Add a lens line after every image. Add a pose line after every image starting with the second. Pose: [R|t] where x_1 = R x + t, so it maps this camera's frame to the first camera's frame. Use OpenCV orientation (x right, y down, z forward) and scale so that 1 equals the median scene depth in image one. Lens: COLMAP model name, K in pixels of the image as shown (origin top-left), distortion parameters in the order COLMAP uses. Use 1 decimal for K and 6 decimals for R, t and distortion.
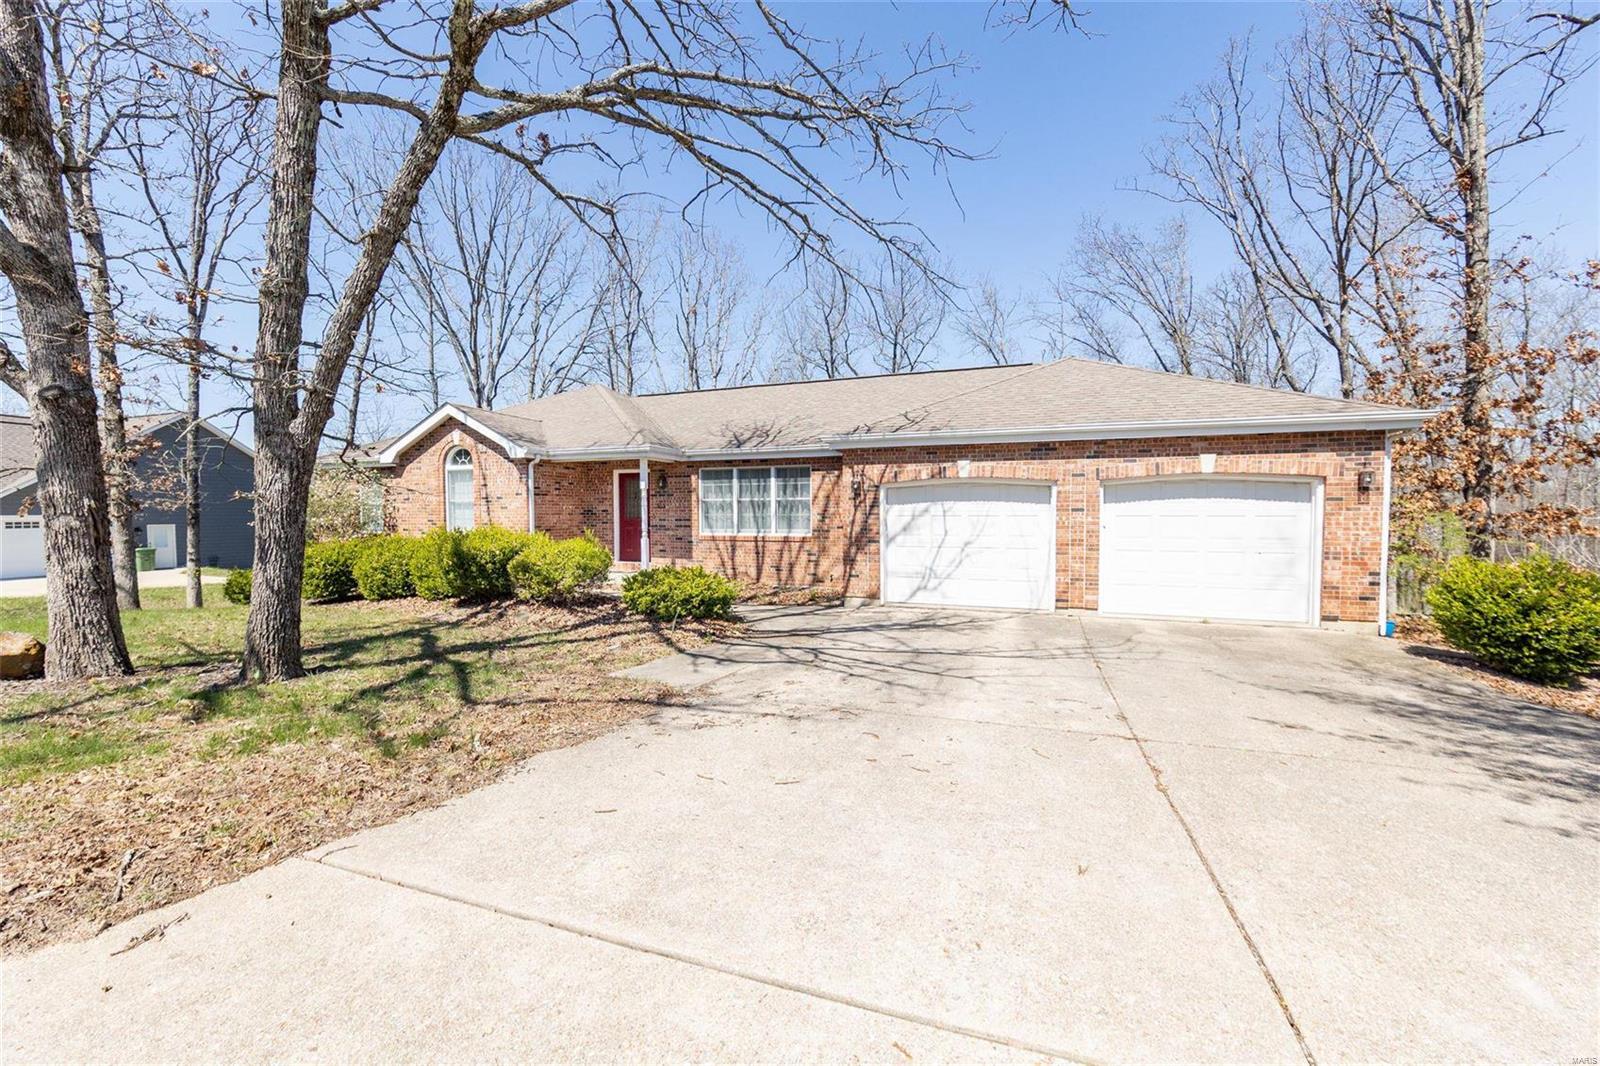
lens RADIAL K [[629.8, 0, 794.2], [0, 629.8, 529.6], [0, 0, 1]] dist [-0.004933, 0.000819]
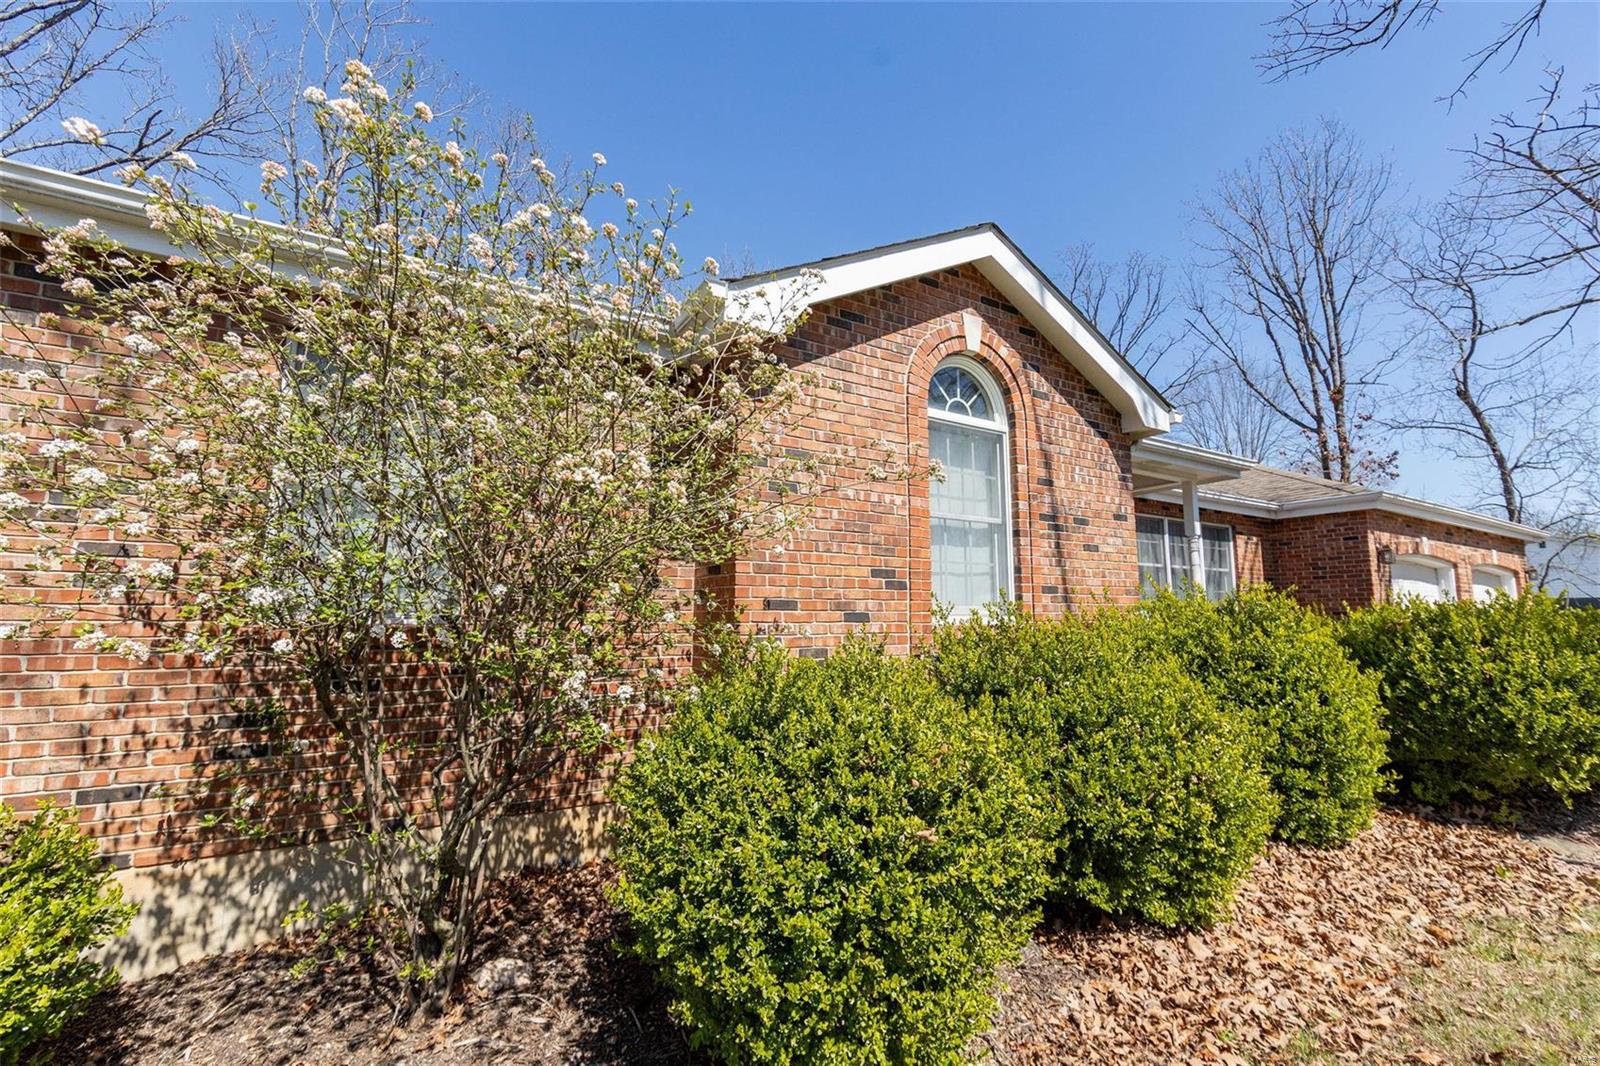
lens RADIAL K [[629.8, 0, 793.1], [0, 629.8, 518.9], [0, 0, 1]] dist [-0.004933, 0.000819]
pose [[0.616660, 0.124321, 0.777351, -1.069532], [0.016610, 0.985177, -0.170735, 0.012164], [-0.787054, 0.118197, 0.605455, 1.113556]]
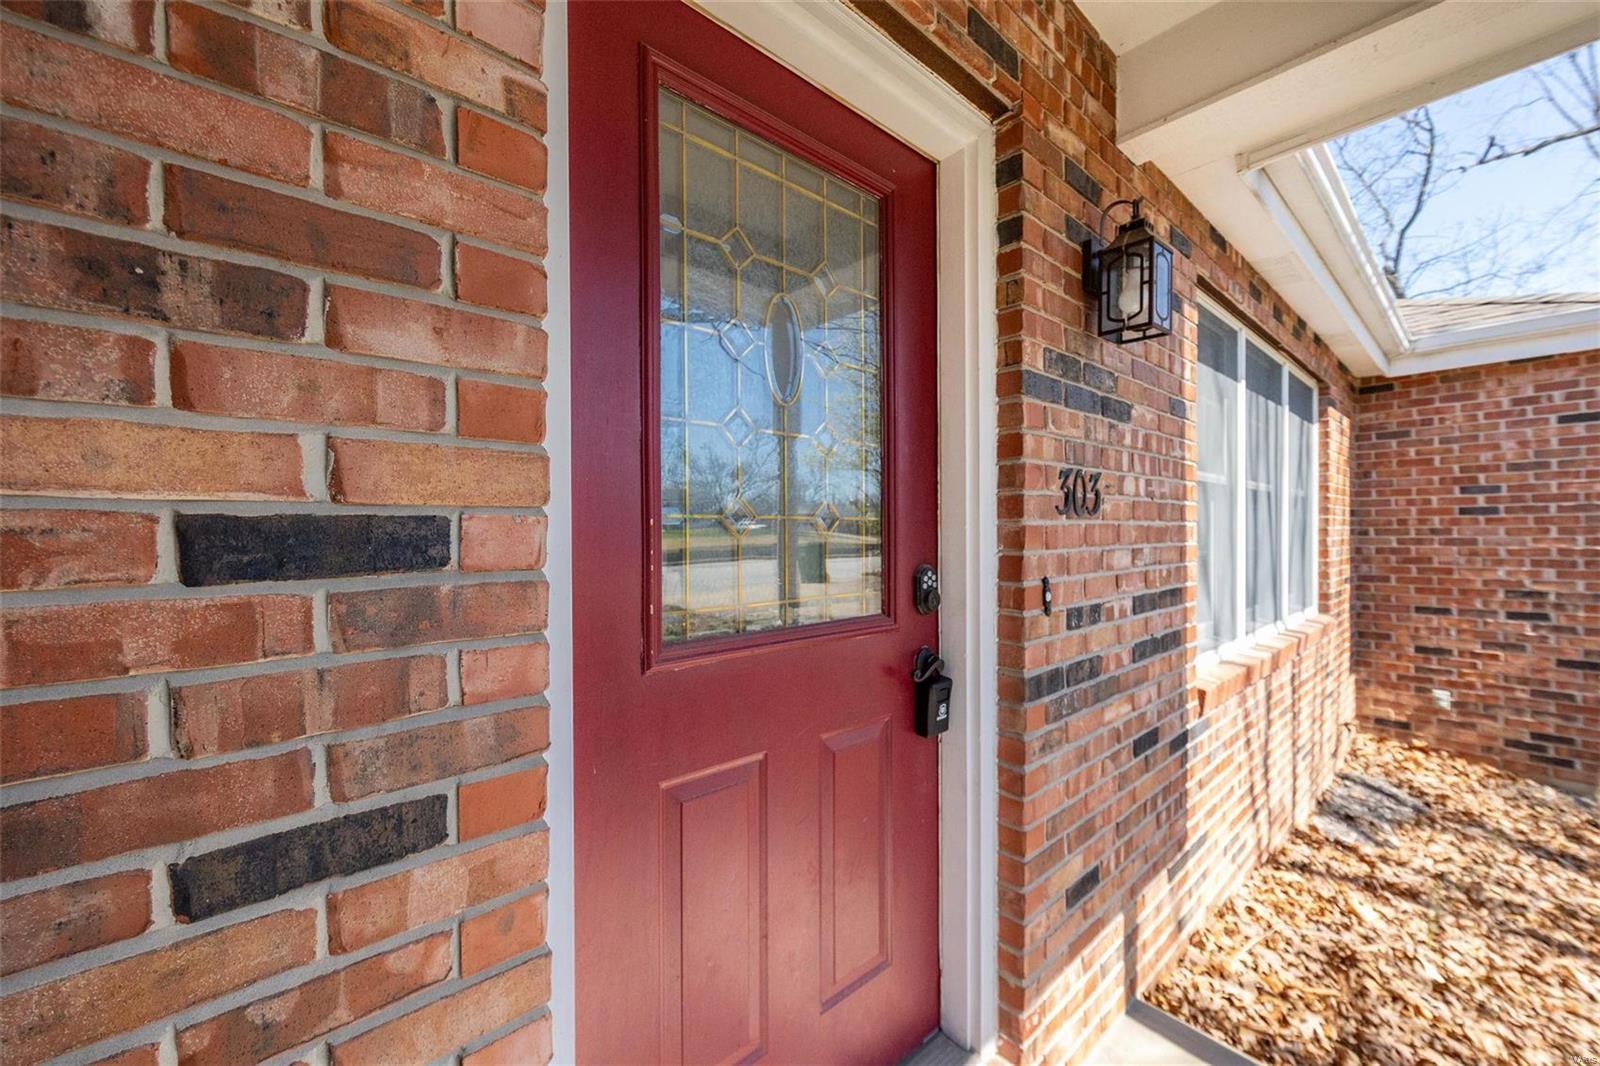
lens RADIAL K [[629.8, 0, 800.7], [0, 629.8, 536.0], [0, 0, 1]] dist [-0.004933, 0.000819]
pose [[0.454248, -0.005039, 0.890861, -0.433941], [0.030959, 0.999469, -0.010132, -0.039246], [-0.890337, 0.032183, 0.454163, 1.288909]]
